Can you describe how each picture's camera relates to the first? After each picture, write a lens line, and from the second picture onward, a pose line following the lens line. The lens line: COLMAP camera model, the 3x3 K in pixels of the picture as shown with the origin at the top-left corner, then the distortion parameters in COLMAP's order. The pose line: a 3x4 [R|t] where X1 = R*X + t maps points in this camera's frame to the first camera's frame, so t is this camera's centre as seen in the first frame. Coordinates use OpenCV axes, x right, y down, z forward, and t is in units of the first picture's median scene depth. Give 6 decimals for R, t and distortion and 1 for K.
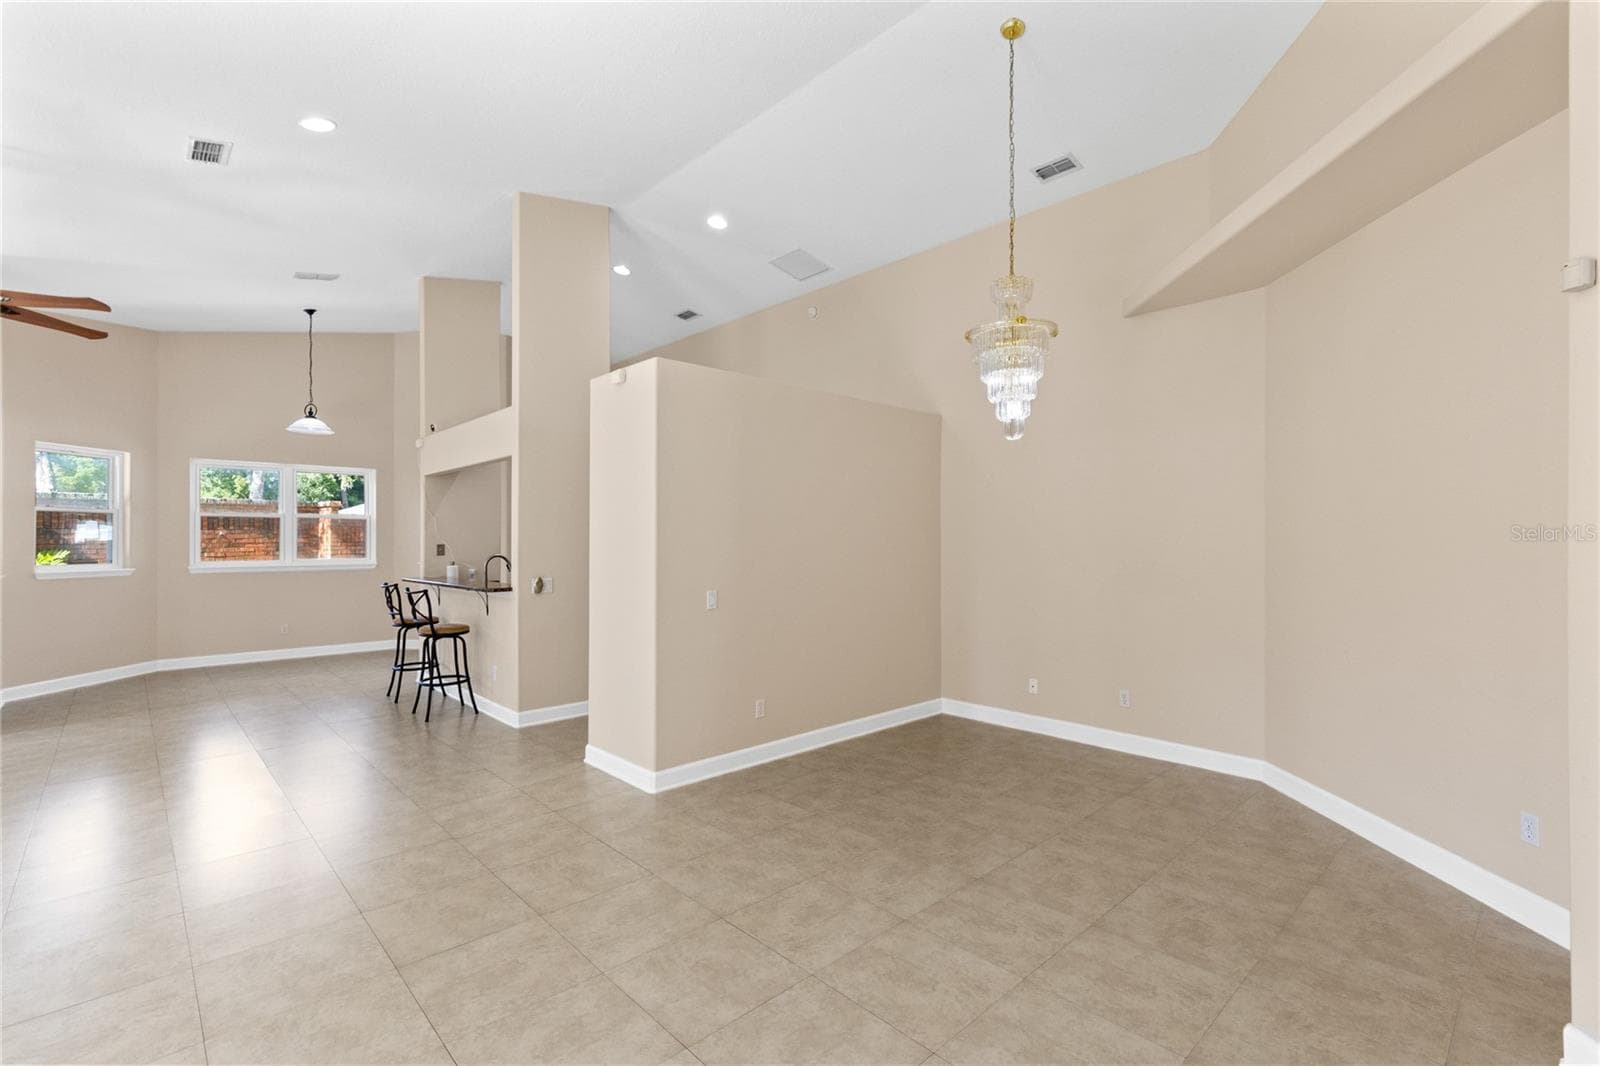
lens RADIAL K [[718.3, 0, 804.1], [0, 718.3, 540.1], [0, 0, 1]] dist [0.002469, -0.000168]
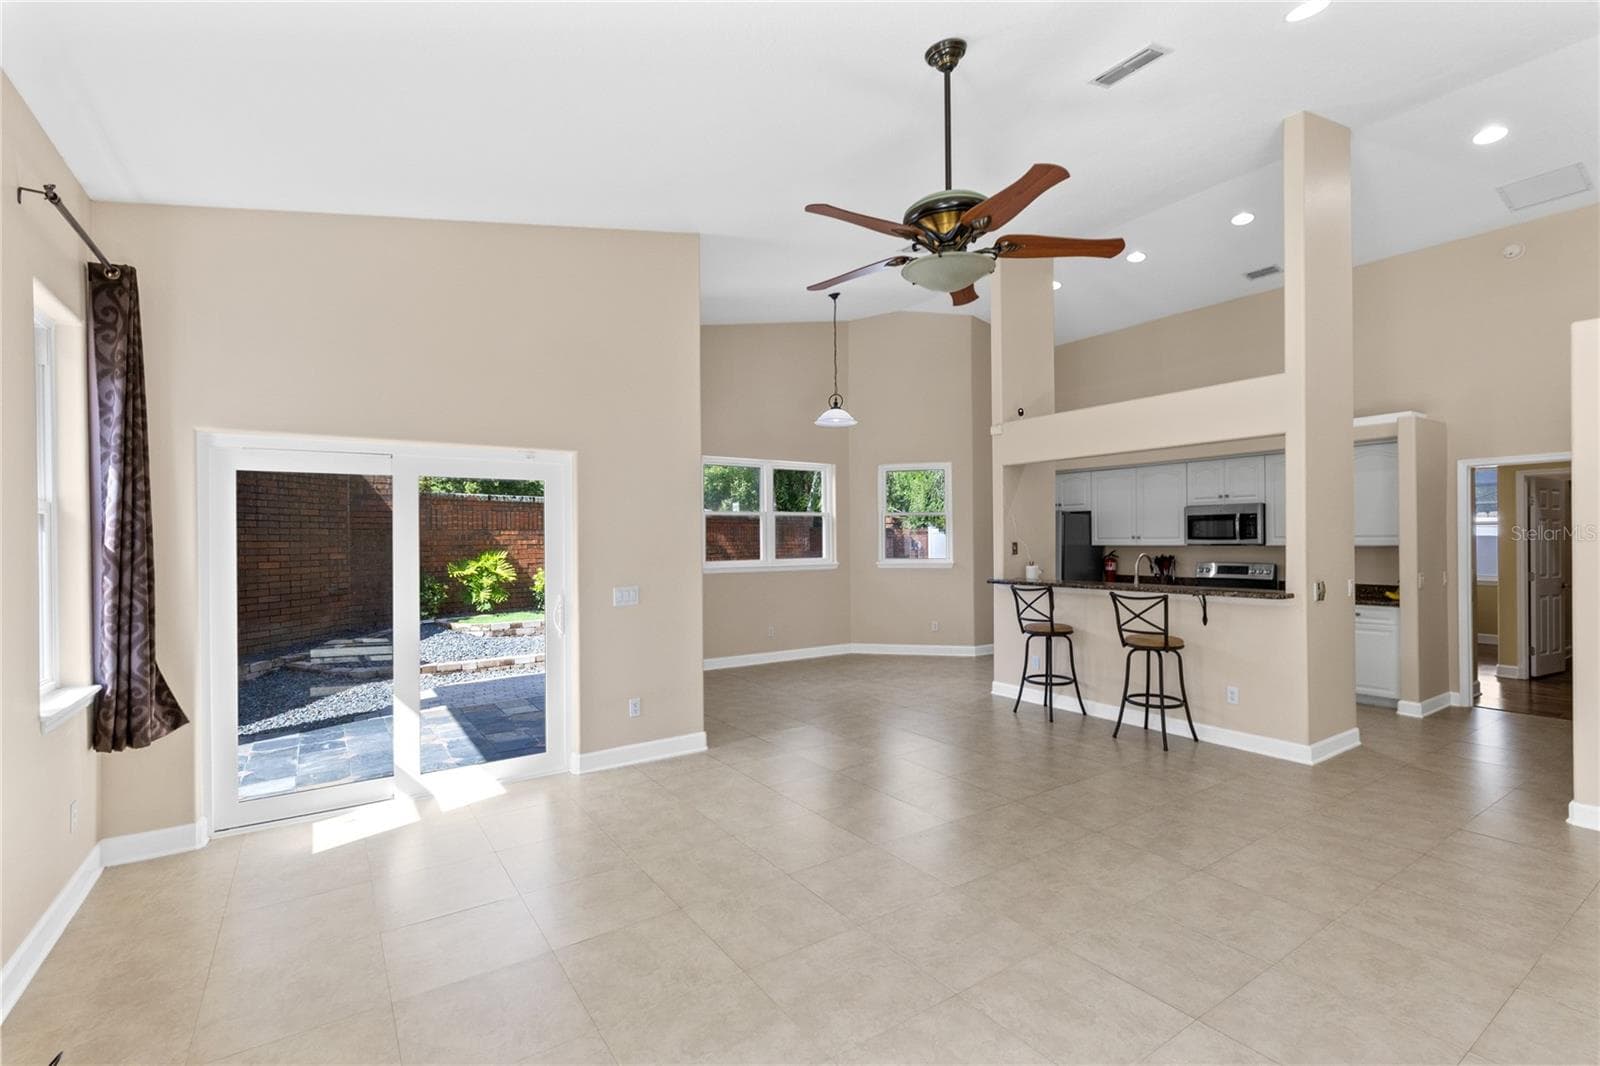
lens RADIAL K [[727.9, 0, 803.9], [0, 727.9, 536.5], [0, 0, 1]] dist [0.012254, -0.000440]
pose [[0.987810, -0.007085, -0.155503, -0.589774], [0.006240, 0.999963, -0.005923, 0.002216], [0.155539, 0.004881, 0.987818, 0.057458]]
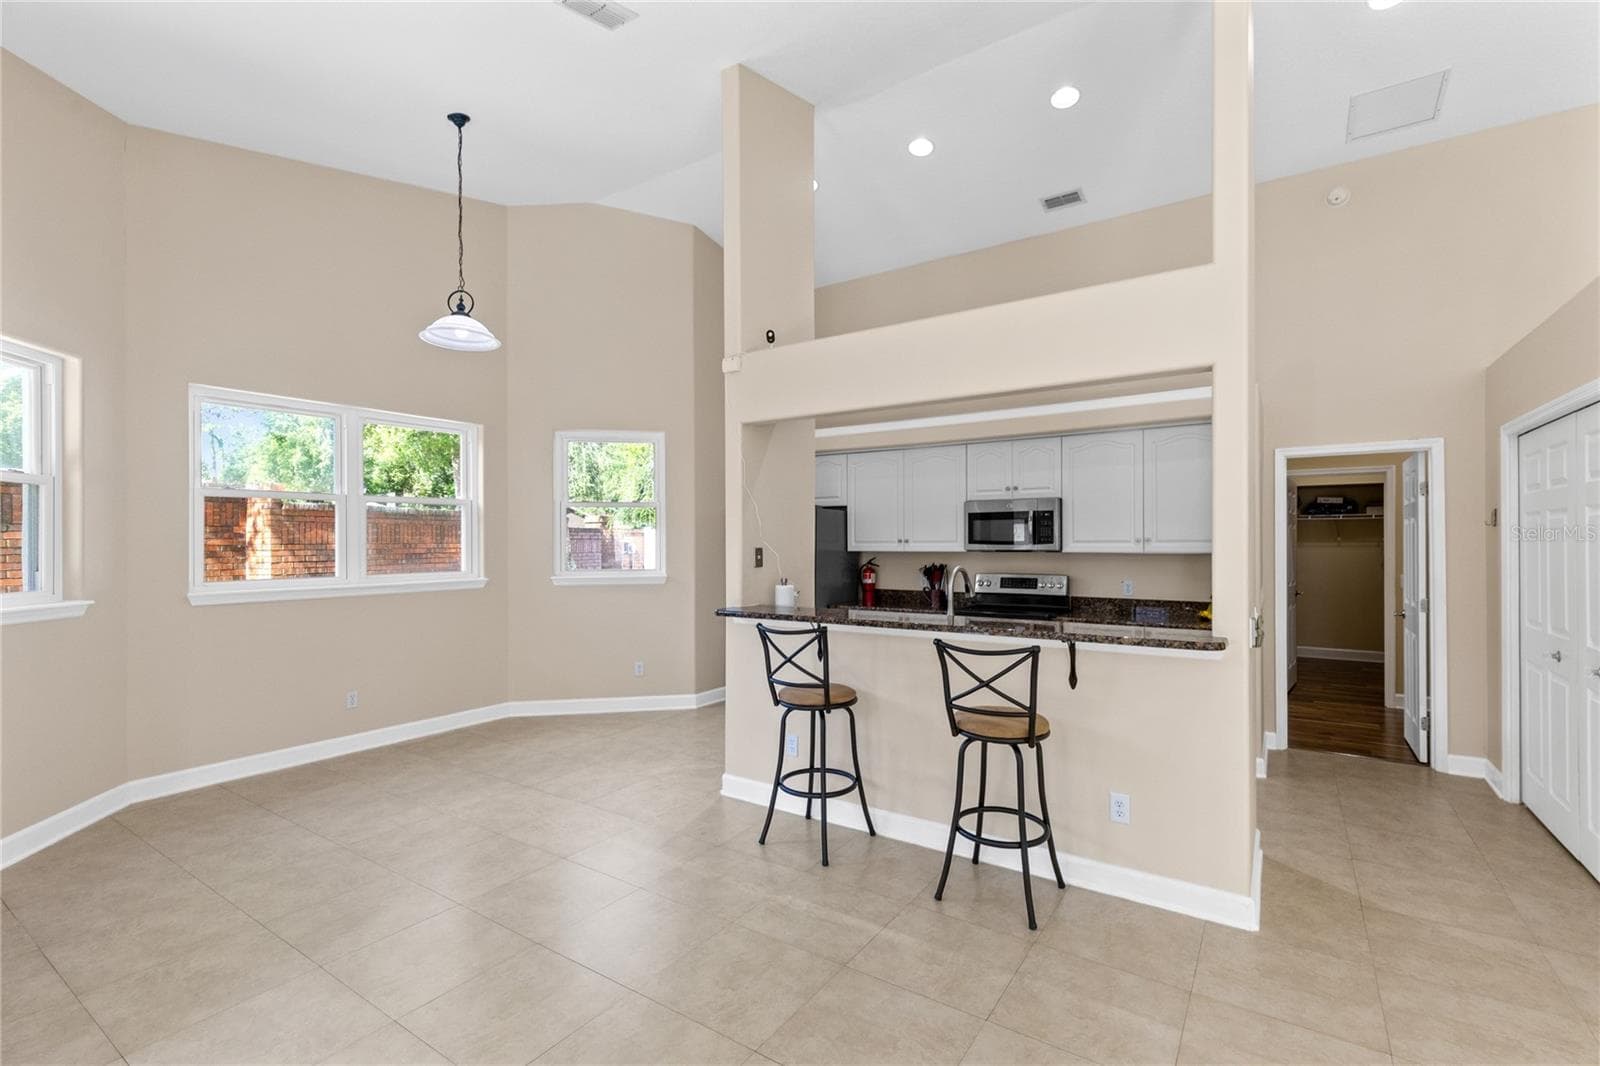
lens RADIAL K [[718.3, 0, 804.1], [0, 718.3, 540.1], [0, 0, 1]] dist [0.002469, -0.000168]
pose [[0.975742, -0.001244, 0.218922, -0.561193], [0.001941, 0.999994, -0.002971, 0.001454], [-0.218917, 0.003324, 0.975738, 0.420972]]
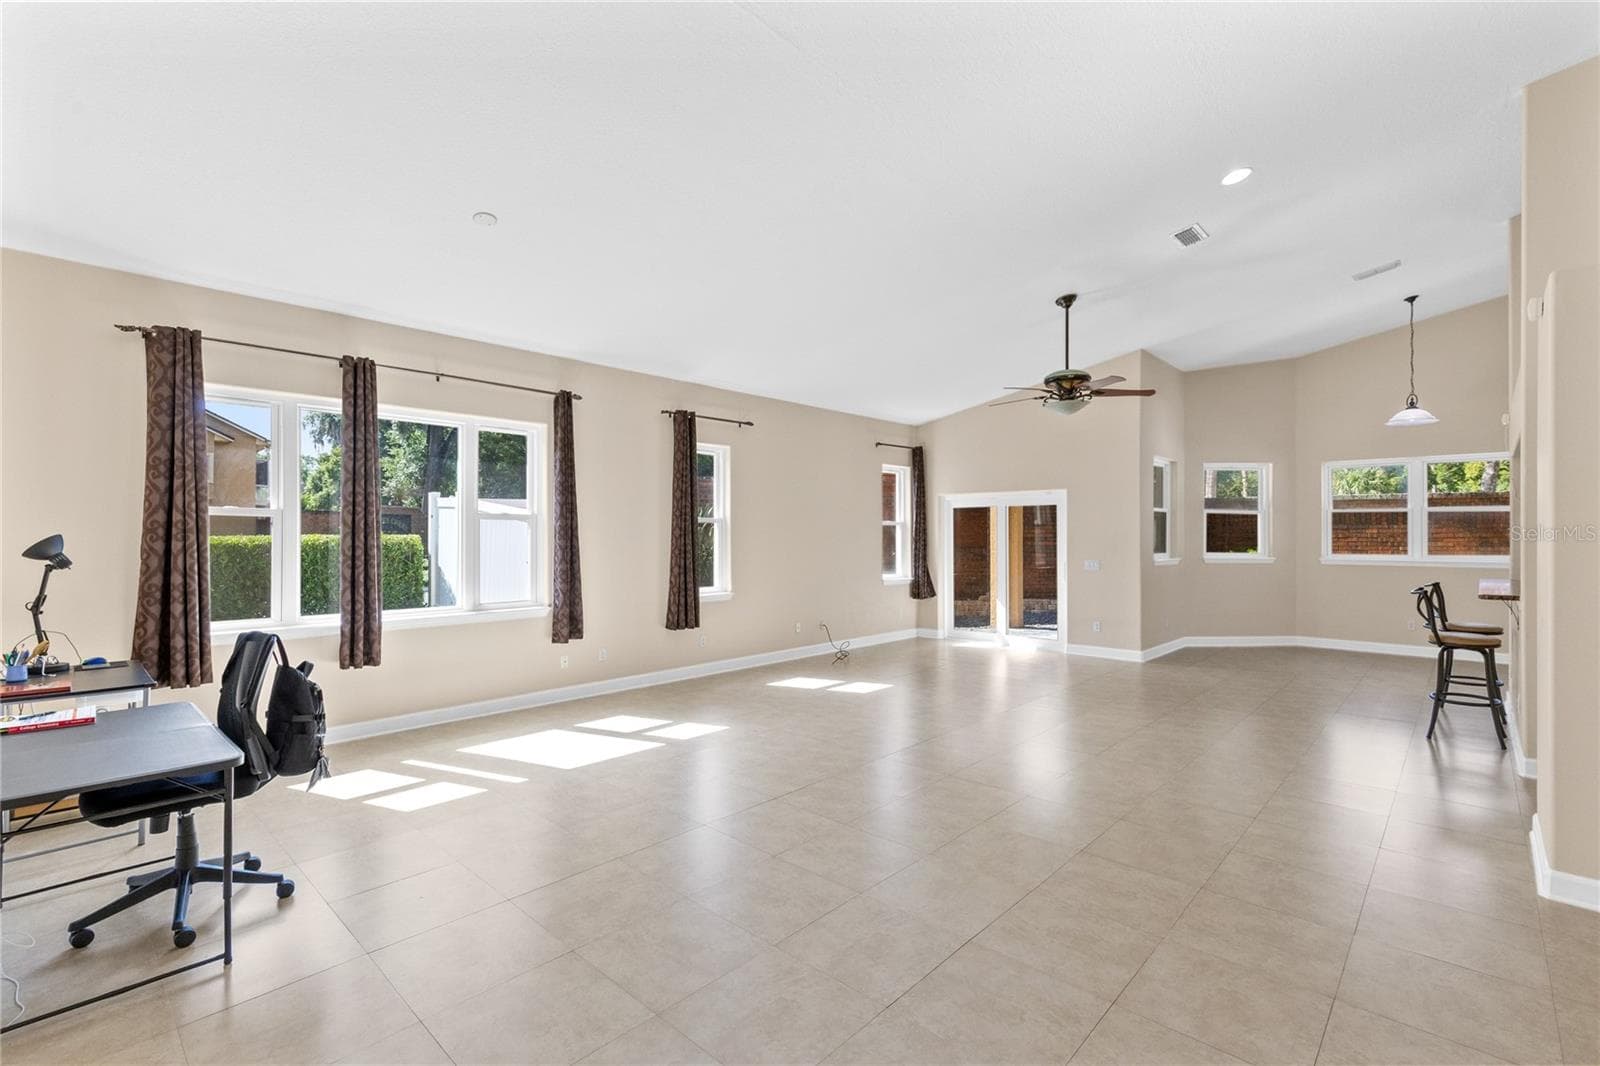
lens RADIAL K [[718.3, 0, 804.1], [0, 718.3, 540.1], [0, 0, 1]] dist [0.002469, -0.000168]
pose [[0.066722, 0.010639, -0.997715, 0.232120], [-0.000956, 0.999943, 0.010599, -0.002263], [0.997771, 0.000246, 0.066728, 0.119746]]
